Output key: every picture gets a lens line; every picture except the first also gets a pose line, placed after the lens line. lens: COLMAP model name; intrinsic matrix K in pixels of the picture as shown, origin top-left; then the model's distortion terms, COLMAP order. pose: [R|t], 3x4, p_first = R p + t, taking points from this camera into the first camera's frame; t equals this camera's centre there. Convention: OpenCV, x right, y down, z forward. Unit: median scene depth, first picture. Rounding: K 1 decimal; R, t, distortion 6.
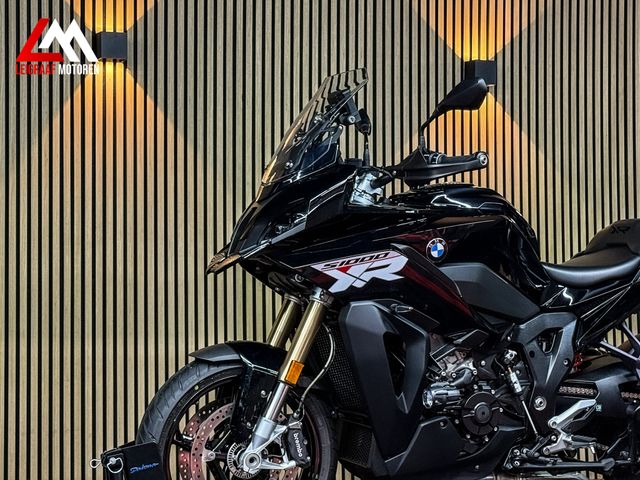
lens RADIAL K [[1342.0, 0, 320.0], [0, 1342.0, 240.0], [0, 0, 1]] dist [0.025521, 0.115508]
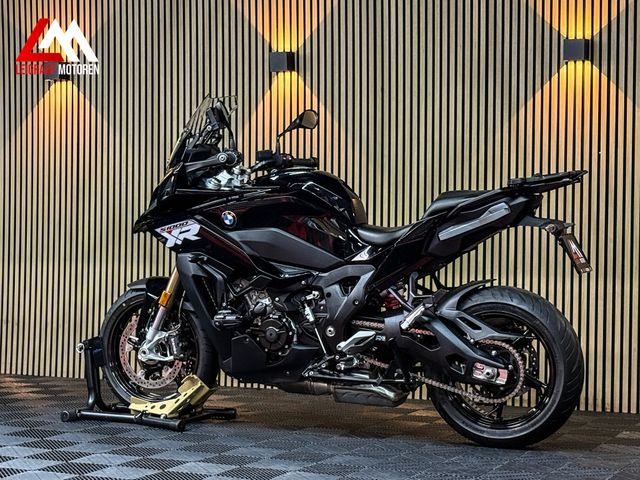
lens RADIAL K [[1361.9, 0, 320.0], [0, 1361.9, 240.0], [0, 0, 1]] dist [0.035611, 0.312892]
pose [[0.693825, 0.021739, -0.719815, 1.150811], [0.024344, 0.998265, 0.053614, -0.044171], [0.719732, -0.054722, 0.692092, 0.051346]]
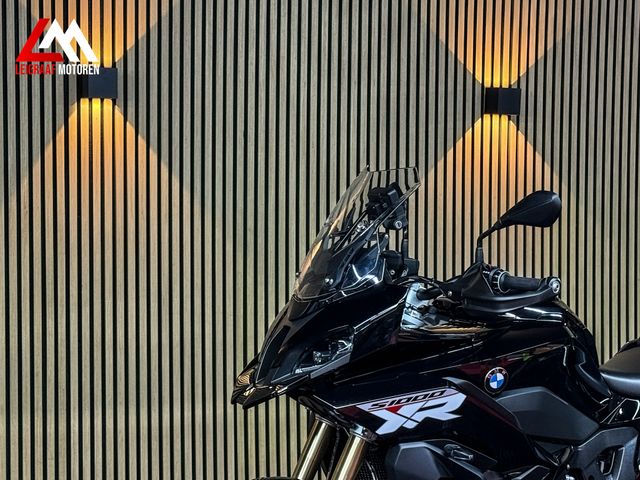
lens RADIAL K [[1361.9, 0, 320.0], [0, 1361.9, 240.0], [0, 0, 1]] dist [0.035611, 0.312892]
pose [[0.998806, 0.006742, 0.048389, -0.068195], [-0.010486, 0.996935, 0.077534, -0.144331], [-0.047718, -0.077949, 0.995815, 0.118220]]
